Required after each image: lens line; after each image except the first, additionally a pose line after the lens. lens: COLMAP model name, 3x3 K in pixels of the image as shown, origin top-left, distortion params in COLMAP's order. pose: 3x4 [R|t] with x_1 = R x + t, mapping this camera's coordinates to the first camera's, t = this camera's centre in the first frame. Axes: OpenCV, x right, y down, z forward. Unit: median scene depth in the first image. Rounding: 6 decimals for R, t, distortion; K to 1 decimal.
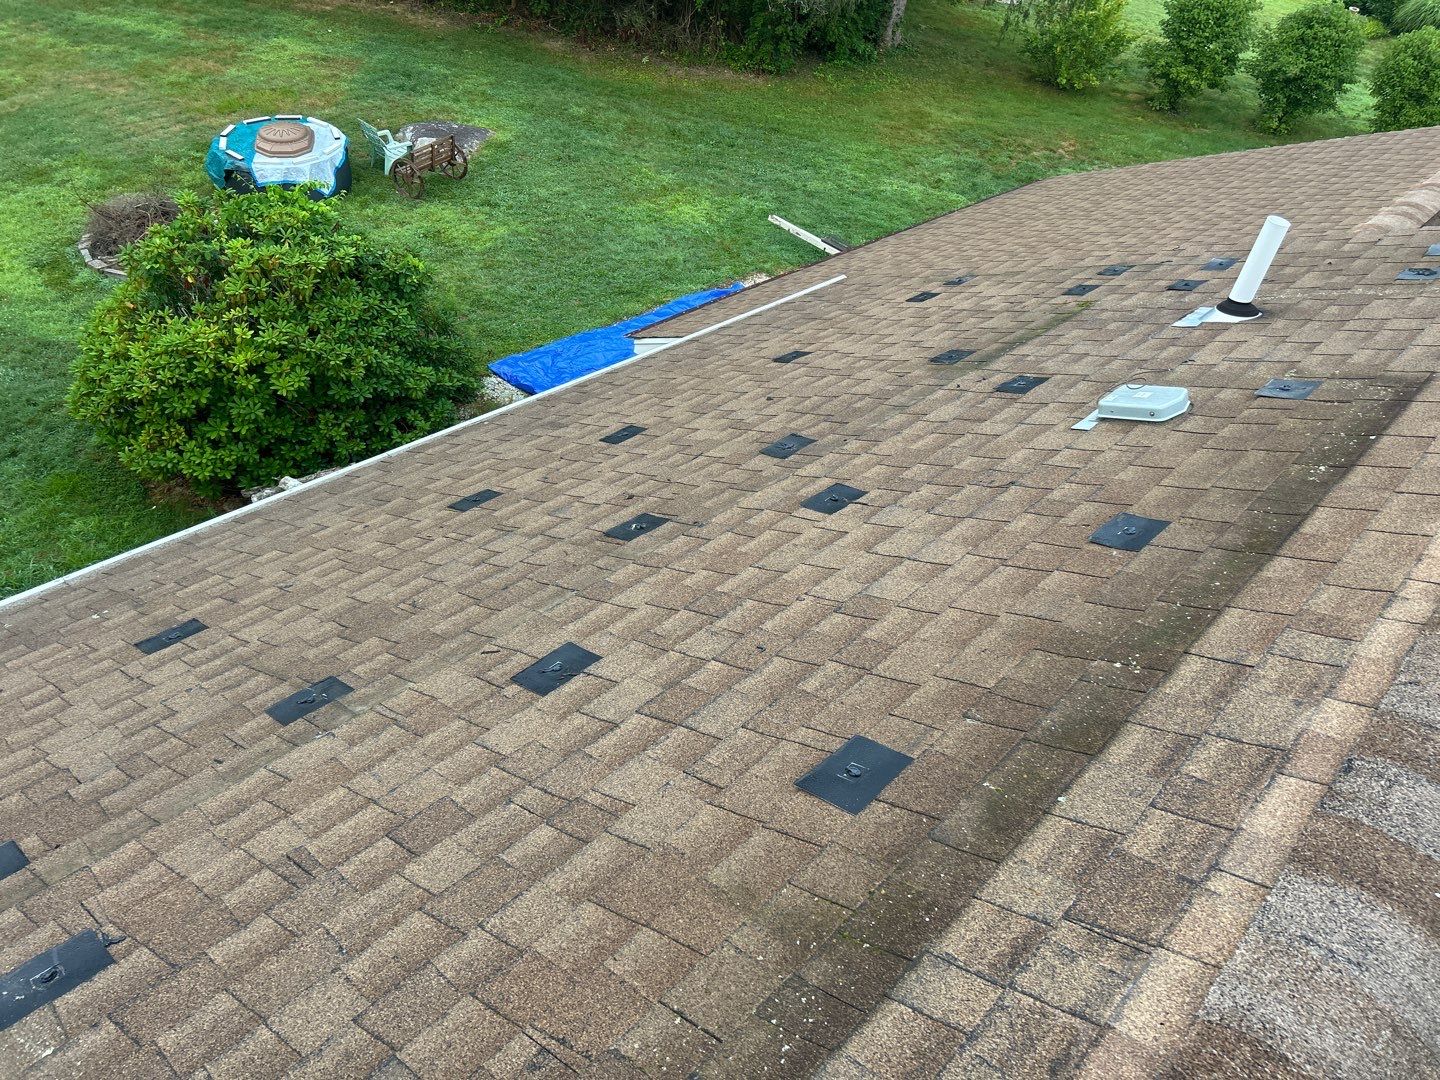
lens RADIAL K [[1087.8, 0, 713.8], [0, 1087.8, 539.8], [0, 0, 1]] dist [0.046917, -0.049653]
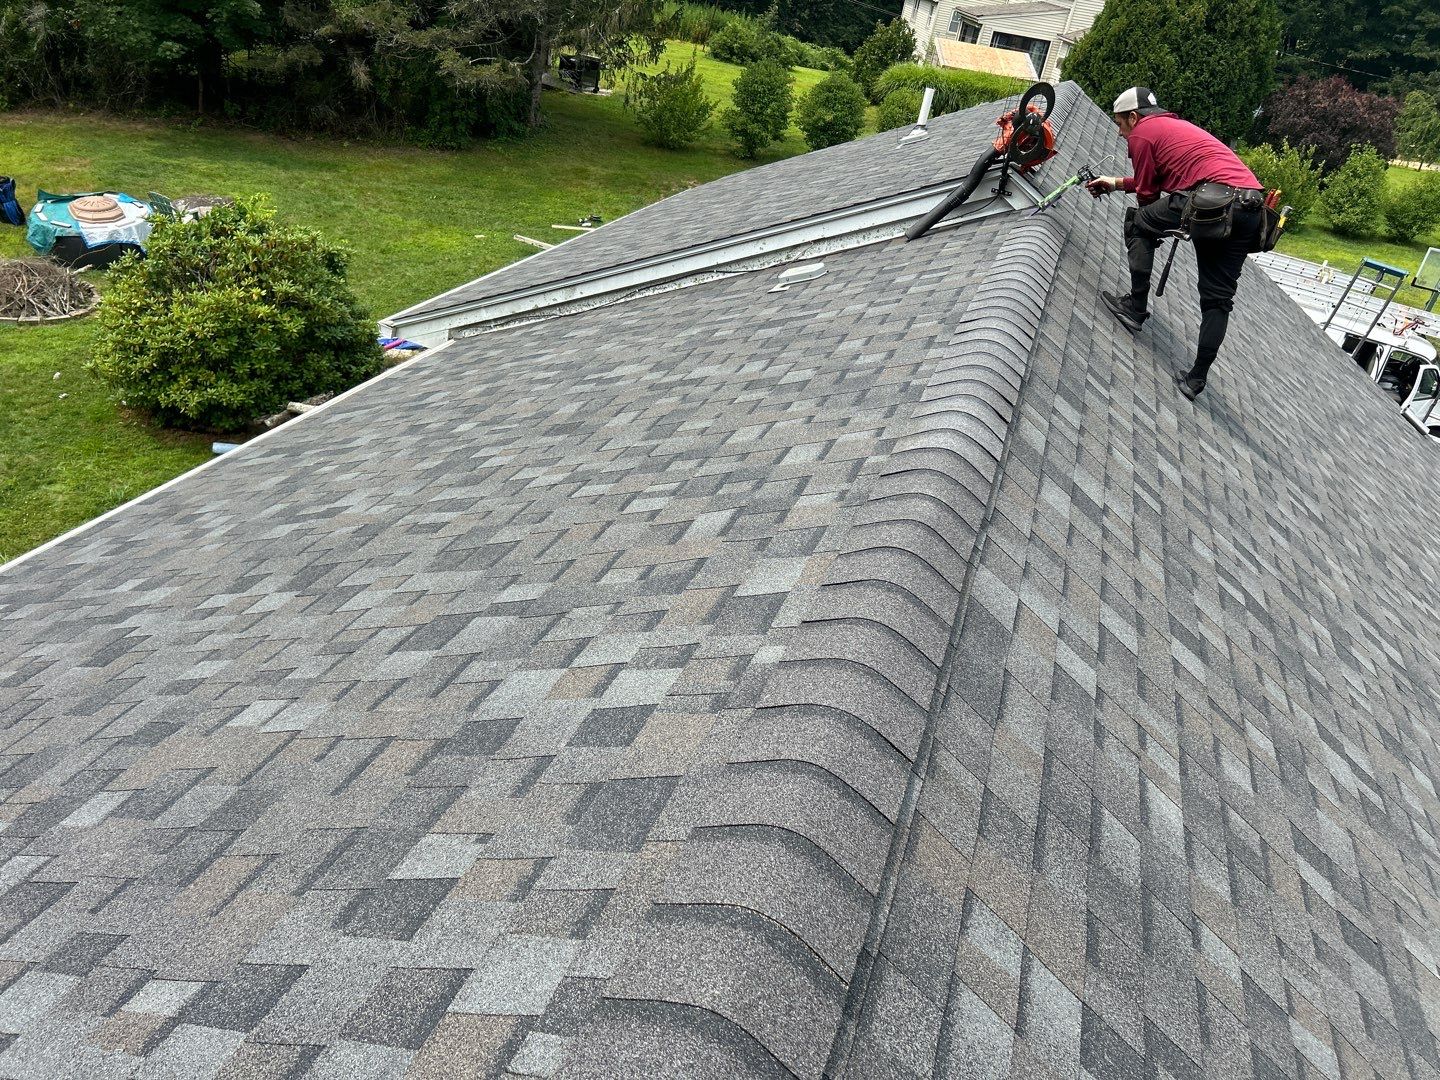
lens RADIAL K [[1087.8, 0, 713.8], [0, 1087.8, 539.8], [0, 0, 1]] dist [0.046917, -0.049653]
pose [[0.920781, -0.186482, 0.342619, -0.190235], [0.218139, 0.974313, -0.055941, 0.144616], [-0.323386, 0.126248, 0.937807, -0.210275]]
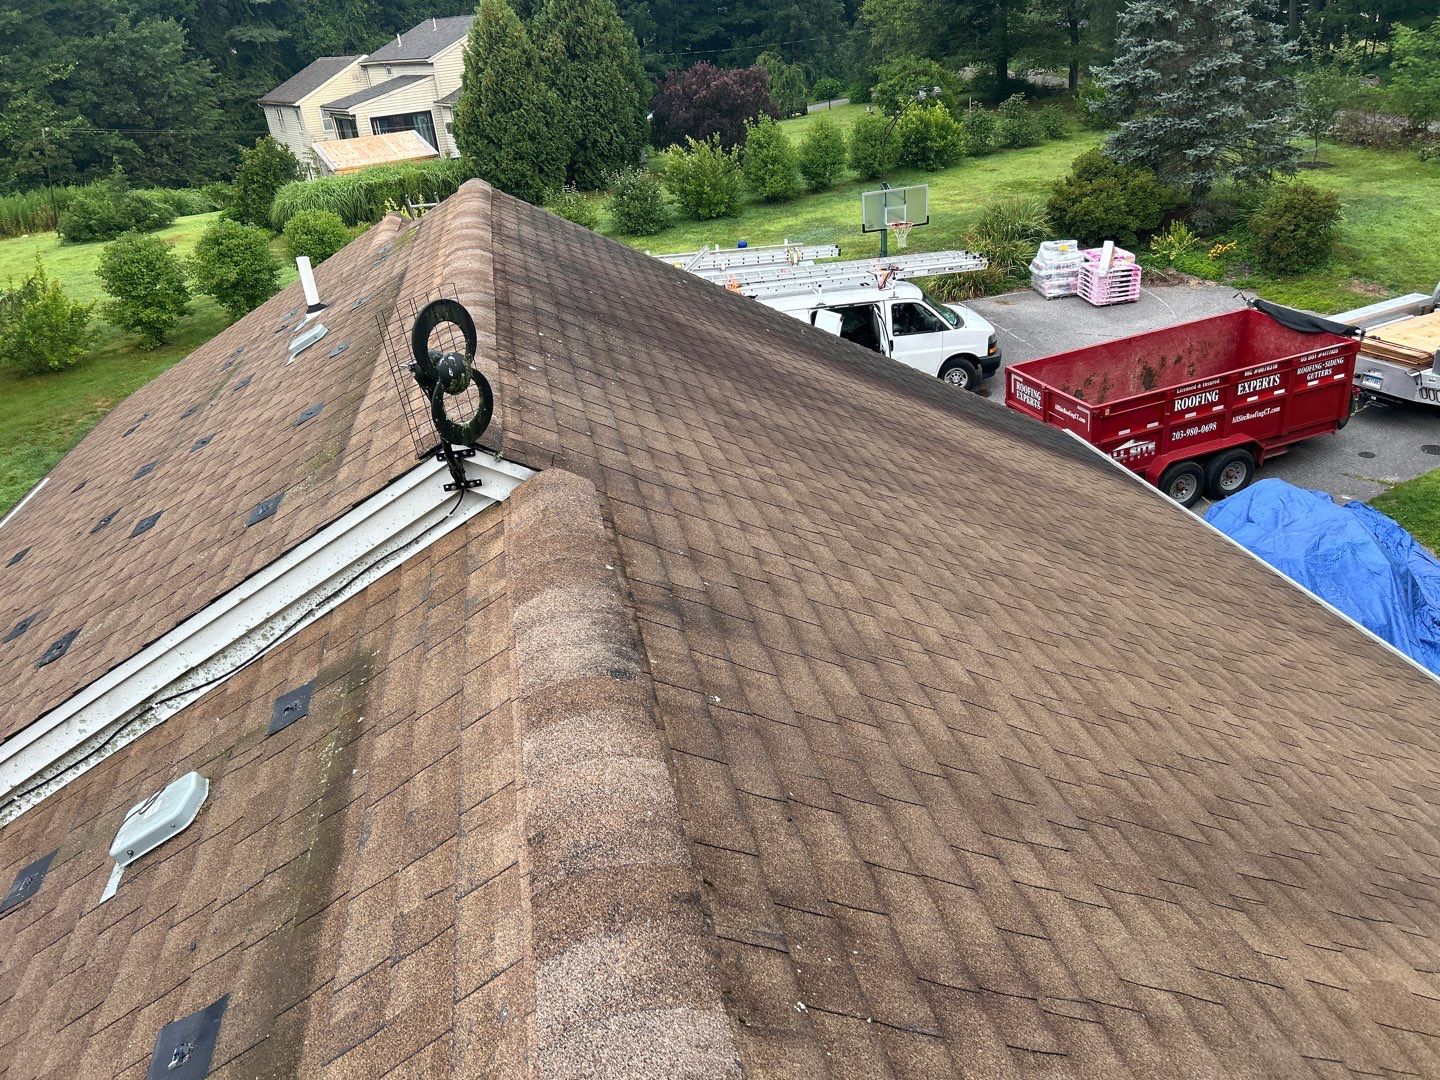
lens RADIAL K [[1081.6, 0, 729.3], [0, 1081.6, 543.1], [0, 0, 1]] dist [0.061187, -0.071607]
pose [[0.567708, -0.524151, 0.634802, -0.086086], [0.638222, 0.767288, 0.062777, 0.076516], [-0.519981, 0.369506, 0.770120, -0.114311]]
